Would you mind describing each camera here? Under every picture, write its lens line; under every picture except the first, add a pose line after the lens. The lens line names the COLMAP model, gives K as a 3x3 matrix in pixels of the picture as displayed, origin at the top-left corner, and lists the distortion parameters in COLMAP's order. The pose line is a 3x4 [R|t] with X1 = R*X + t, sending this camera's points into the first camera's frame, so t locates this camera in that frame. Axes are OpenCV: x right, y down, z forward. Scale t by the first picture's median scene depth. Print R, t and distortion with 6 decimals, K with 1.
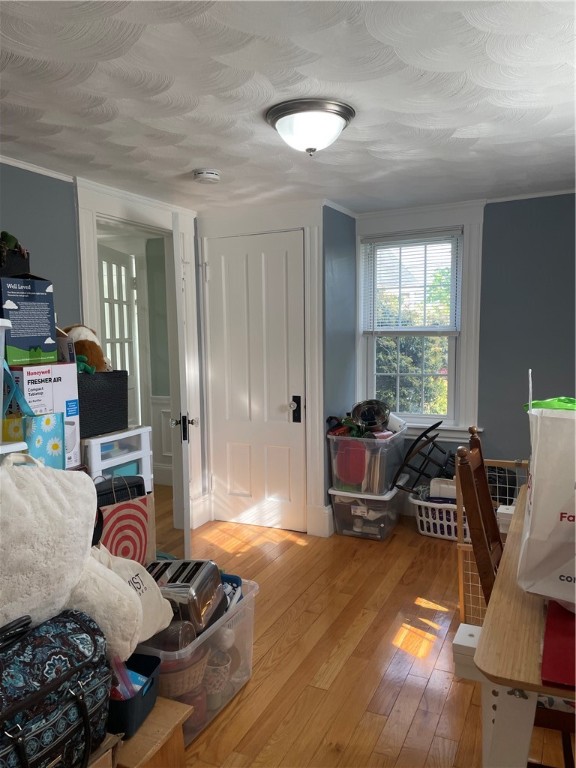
lens RADIAL K [[578.4, 0, 289.3], [0, 578.4, 391.5], [0, 0, 1]] dist [0.095644, -0.127743]
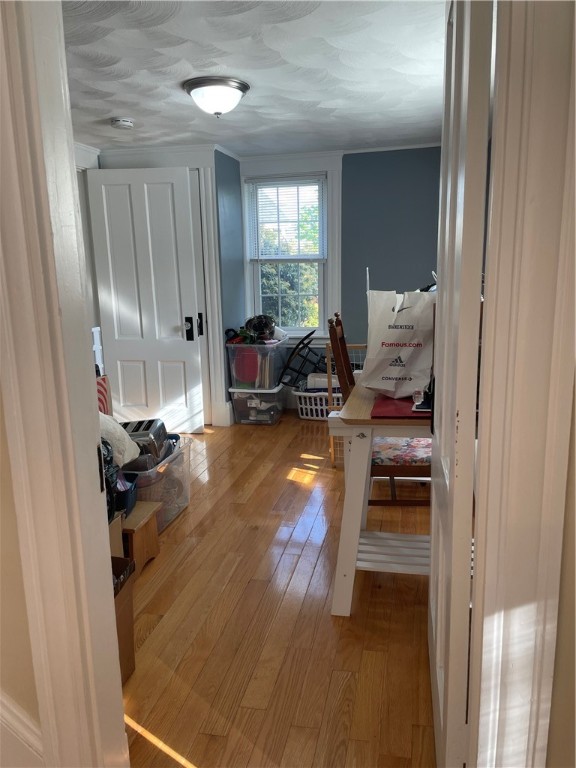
lens RADIAL K [[578.4, 0, 289.3], [0, 578.4, 391.5], [0, 0, 1]] dist [0.095644, -0.127743]
pose [[0.975475, -0.051508, 0.214000, -0.073918], [0.029977, 0.994264, 0.102668, 0.053913], [-0.218061, -0.093735, 0.971423, -0.242264]]
